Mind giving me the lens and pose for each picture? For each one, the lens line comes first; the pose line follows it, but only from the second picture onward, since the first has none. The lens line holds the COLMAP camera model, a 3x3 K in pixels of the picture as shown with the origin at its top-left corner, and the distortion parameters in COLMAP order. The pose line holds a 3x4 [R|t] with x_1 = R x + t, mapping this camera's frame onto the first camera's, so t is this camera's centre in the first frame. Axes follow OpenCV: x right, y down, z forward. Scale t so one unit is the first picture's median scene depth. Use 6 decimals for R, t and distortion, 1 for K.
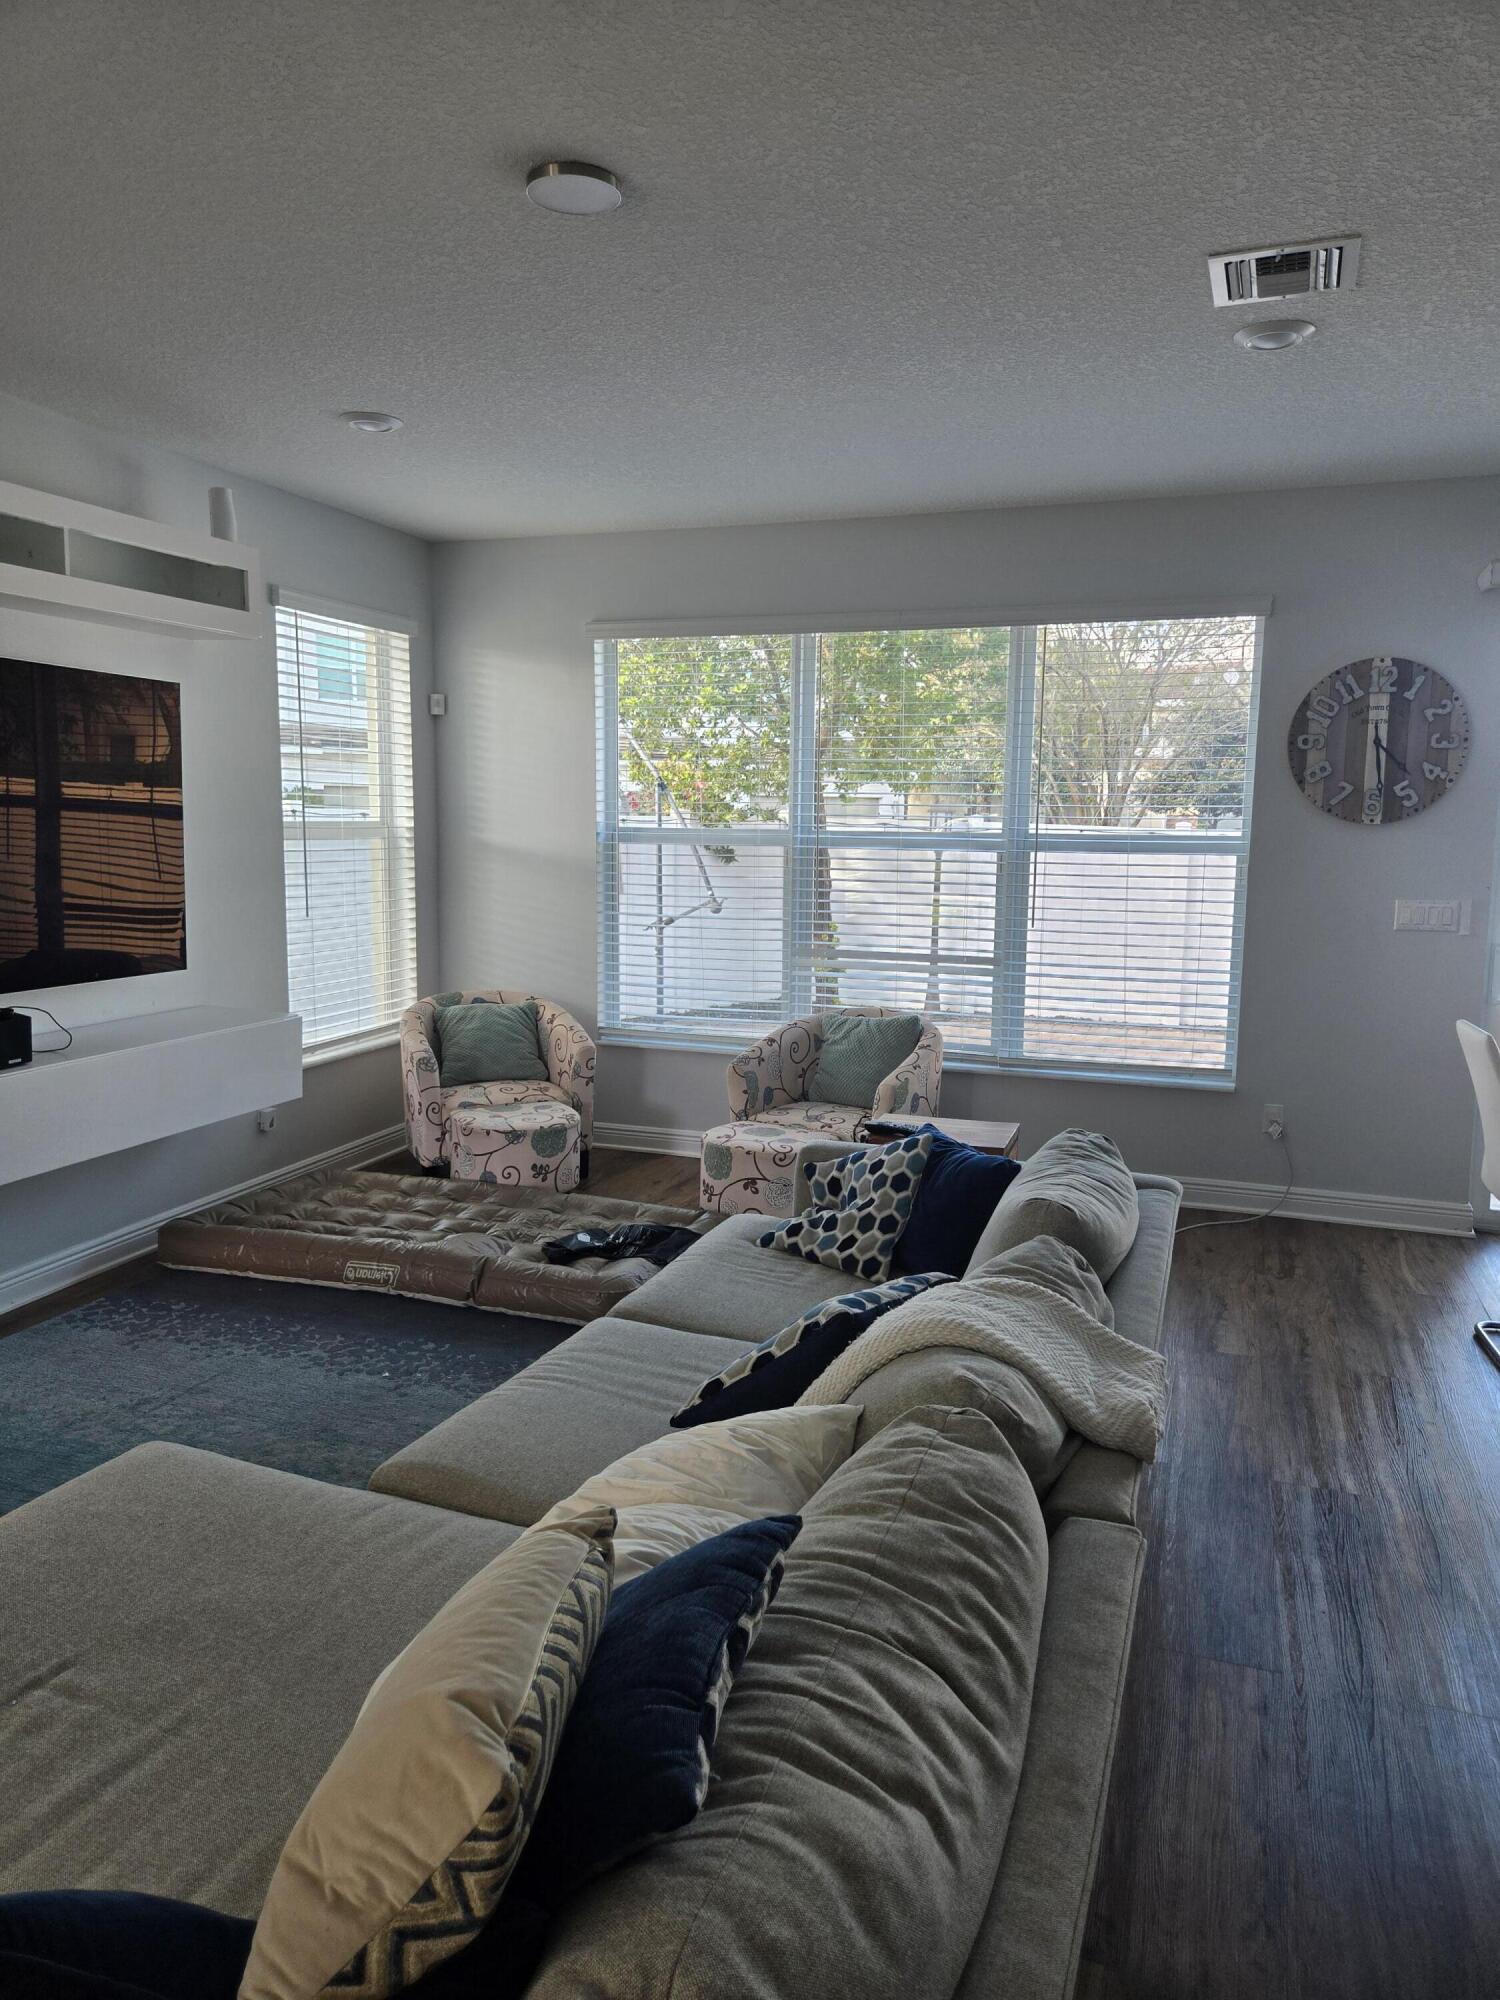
lens RADIAL K [[1345.0, 0, 755.2], [0, 1345.0, 995.6], [0, 0, 1]] dist [0.056816, -0.046294]
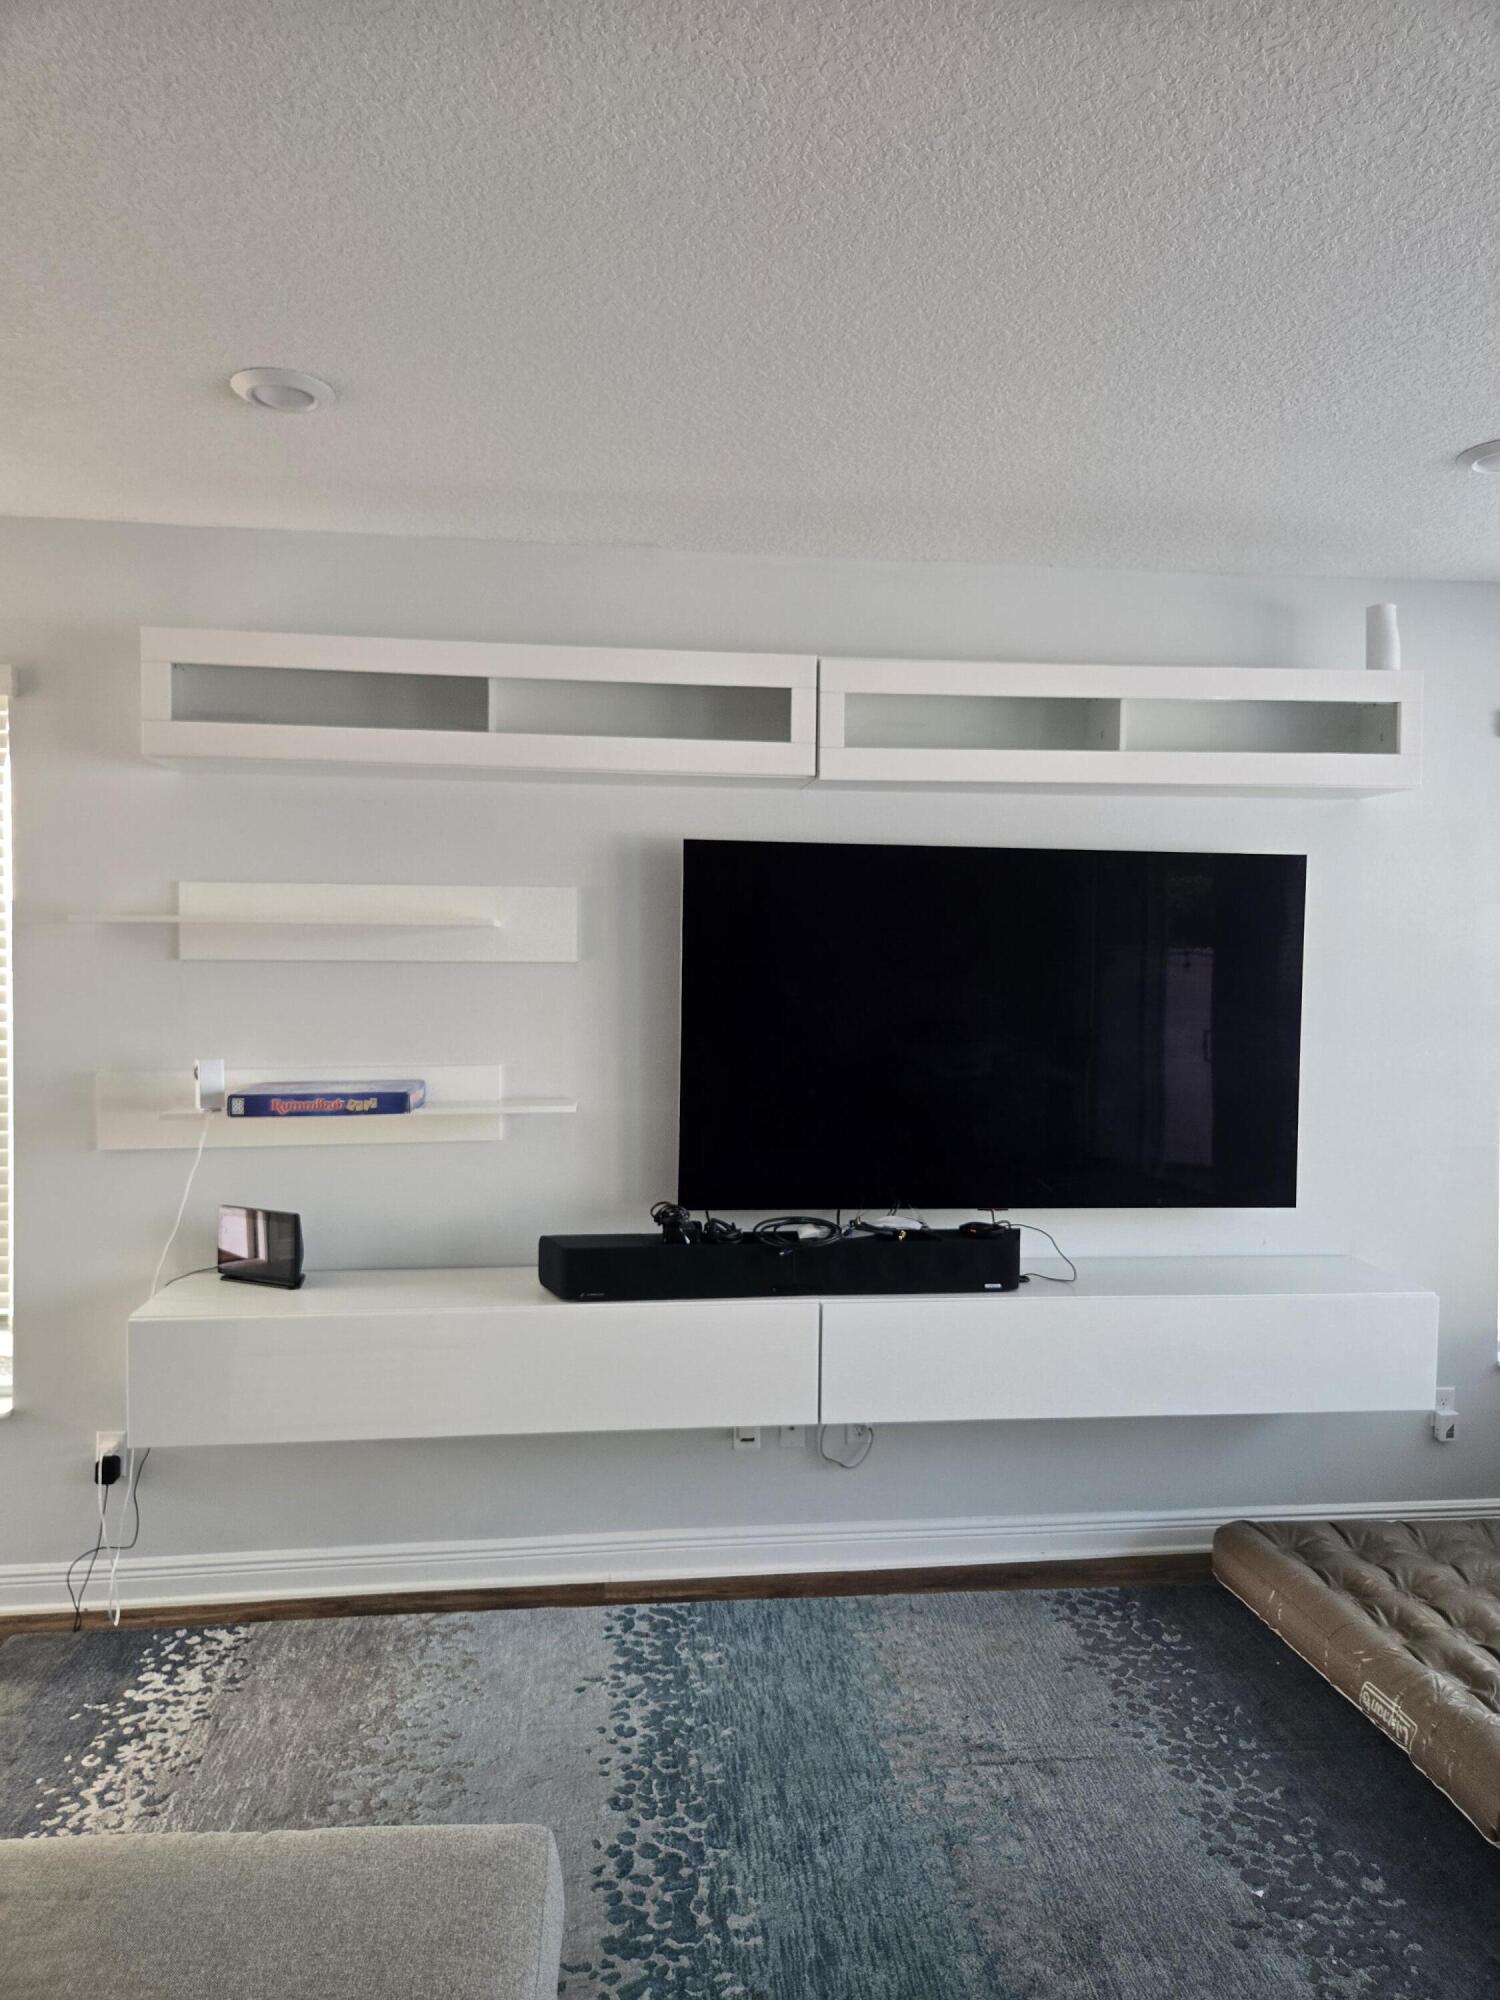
lens RADIAL K [[1345.0, 0, 752.6], [0, 1345.0, 1003.8], [0, 0, 1]] dist [0.056816, -0.046294]
pose [[0.431730, 0.010913, -0.901937, 0.142482], [-0.121414, 0.991530, -0.046120, -0.055527], [0.893794, 0.129419, 0.429398, 0.316899]]
